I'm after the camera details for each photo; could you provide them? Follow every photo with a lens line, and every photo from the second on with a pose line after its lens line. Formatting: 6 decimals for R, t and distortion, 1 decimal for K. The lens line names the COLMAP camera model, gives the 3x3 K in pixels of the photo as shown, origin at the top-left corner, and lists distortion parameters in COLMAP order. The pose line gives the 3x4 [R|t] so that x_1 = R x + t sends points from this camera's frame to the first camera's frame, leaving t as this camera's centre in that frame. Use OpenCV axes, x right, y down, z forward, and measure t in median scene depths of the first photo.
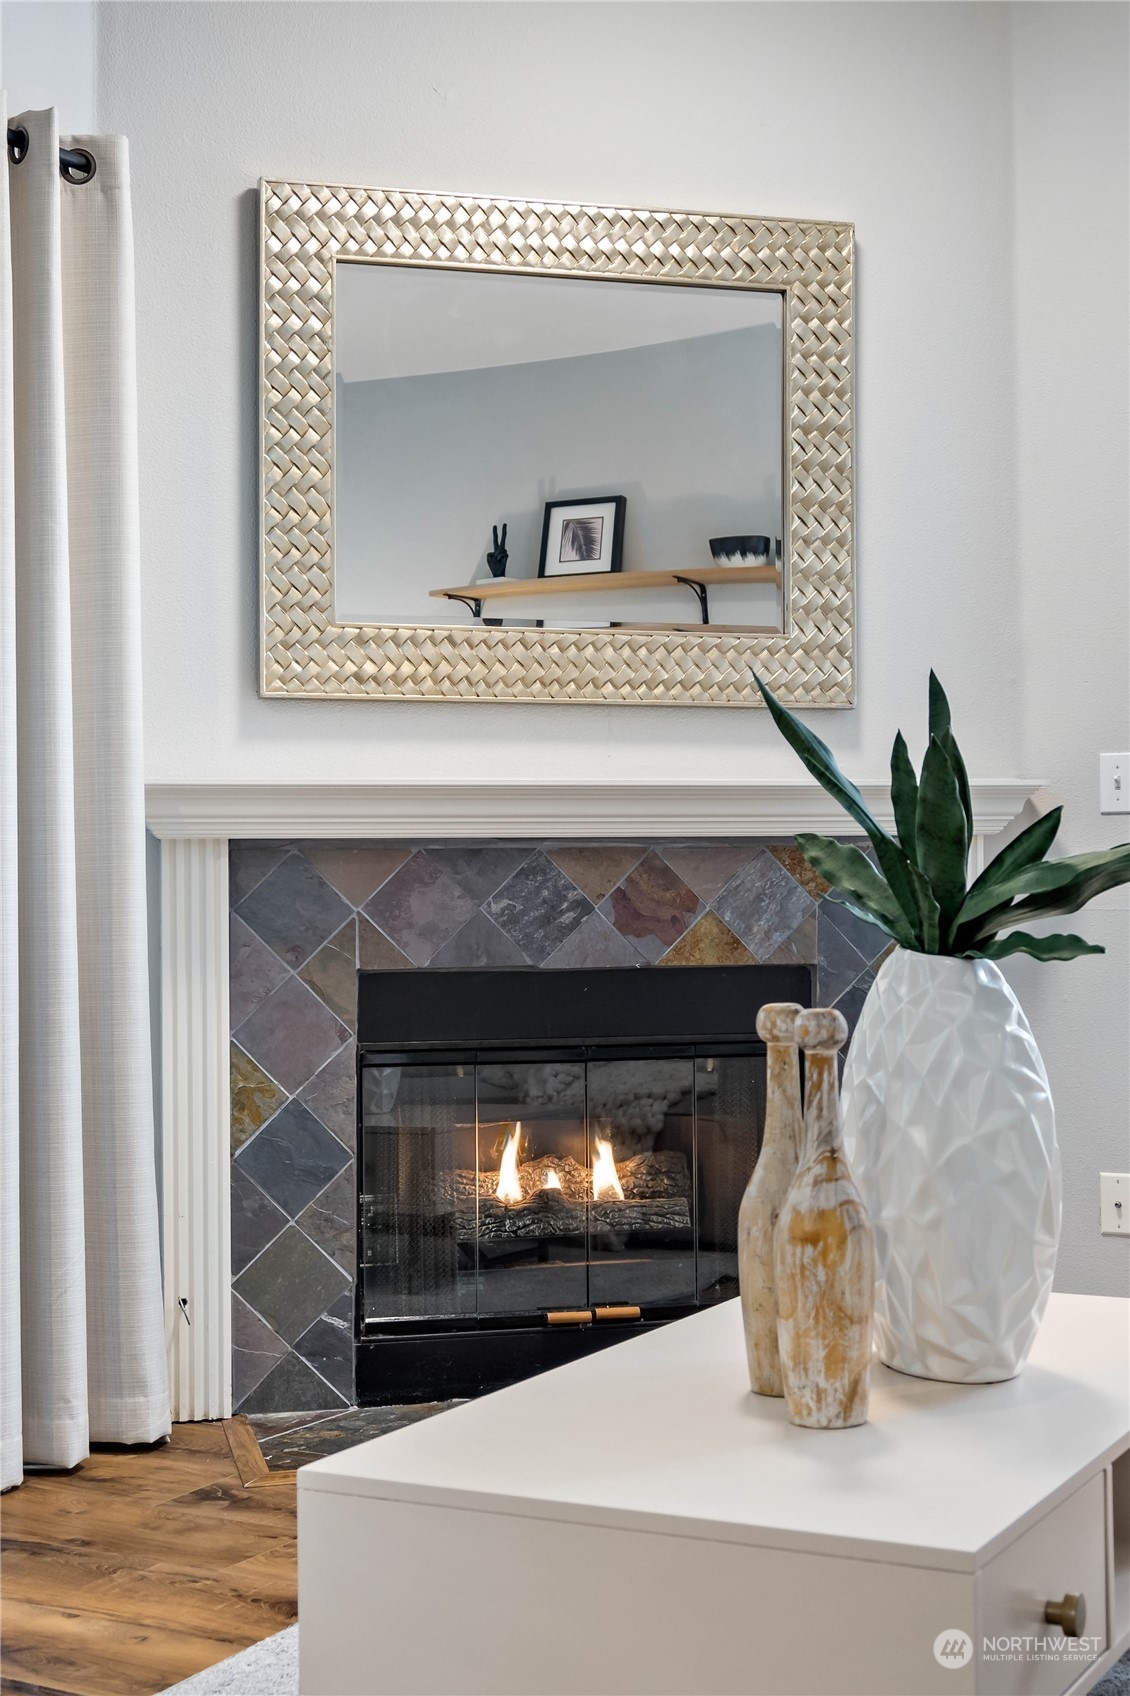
lens RADIAL K [[2287.8, 0, 533.7], [0, 2287.8, 855.2], [0, 0, 1]] dist [0.012088, 0.000000]
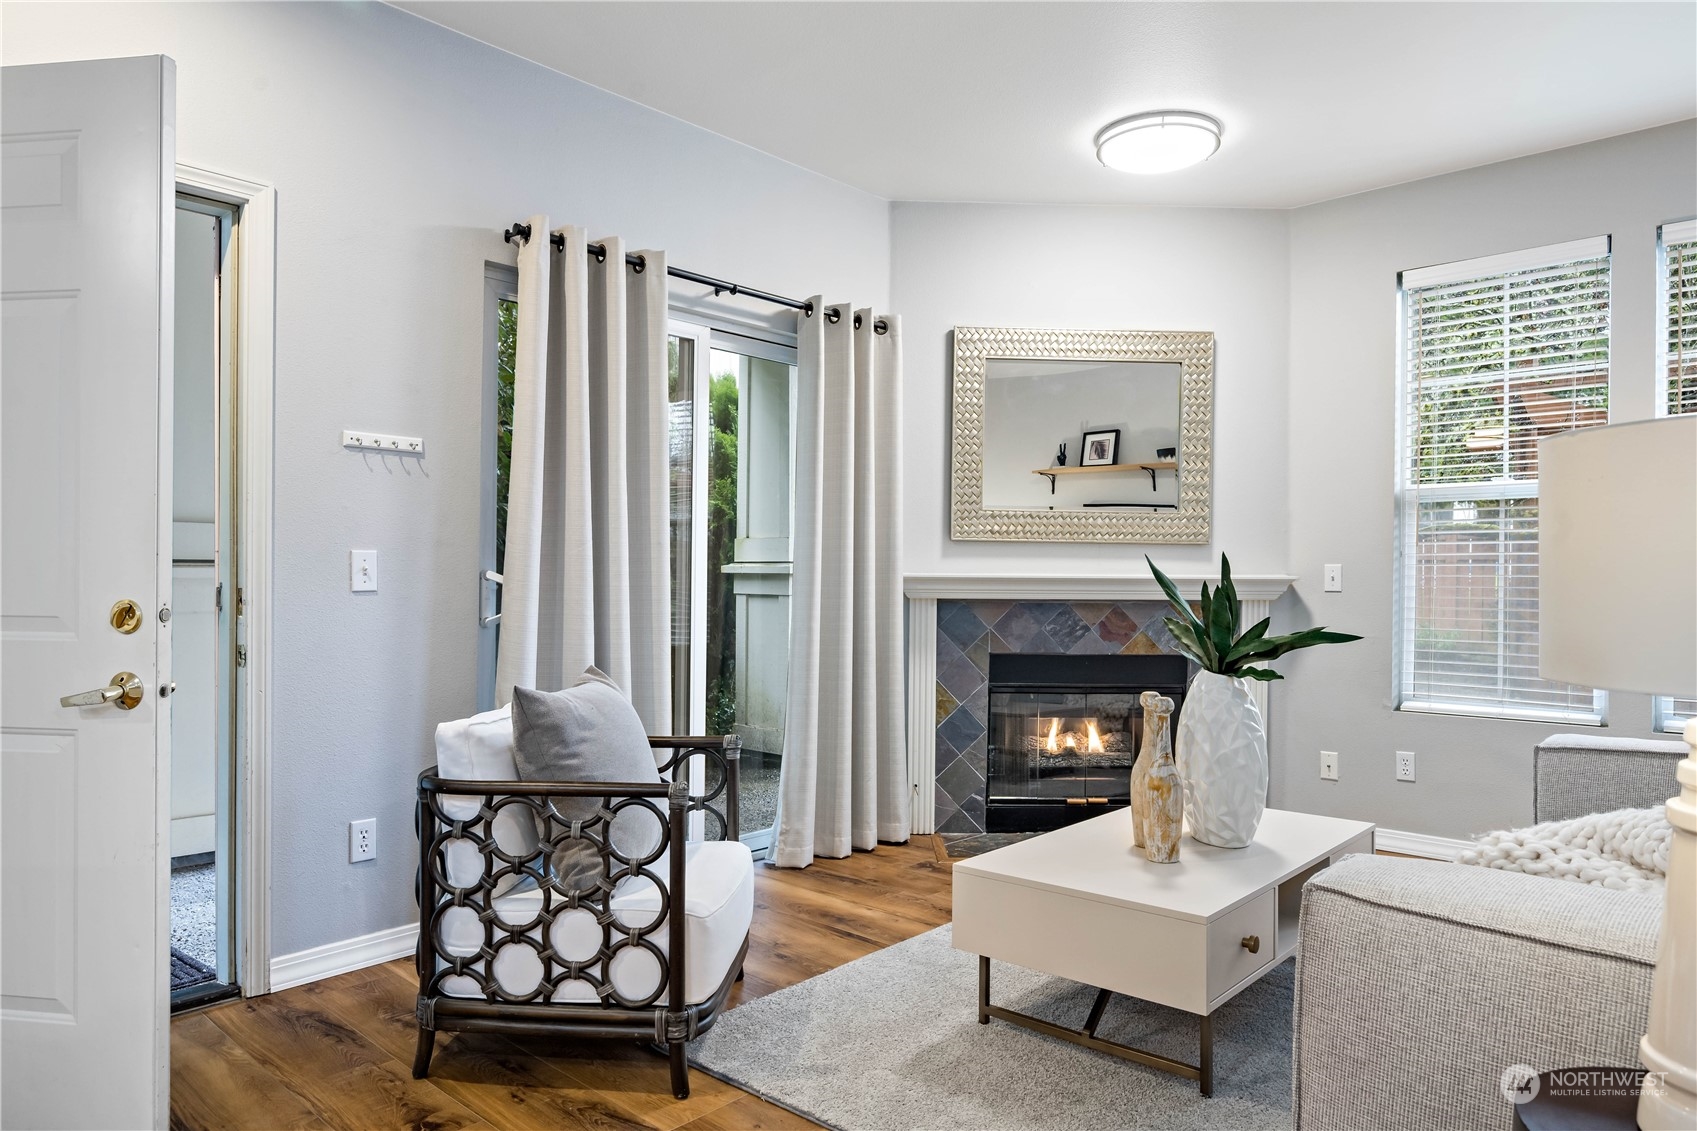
lens RADIAL K [[1058.3, 0, 851.4], [0, 1058.3, 579.0], [0, 0, 1]] dist [-0.007774, 0.000304]
pose [[0.975456, 0.018669, -0.219400, 0.024856], [-0.015502, 0.999749, 0.016148, -0.043968], [0.219647, -0.012350, 0.975501, -0.121097]]
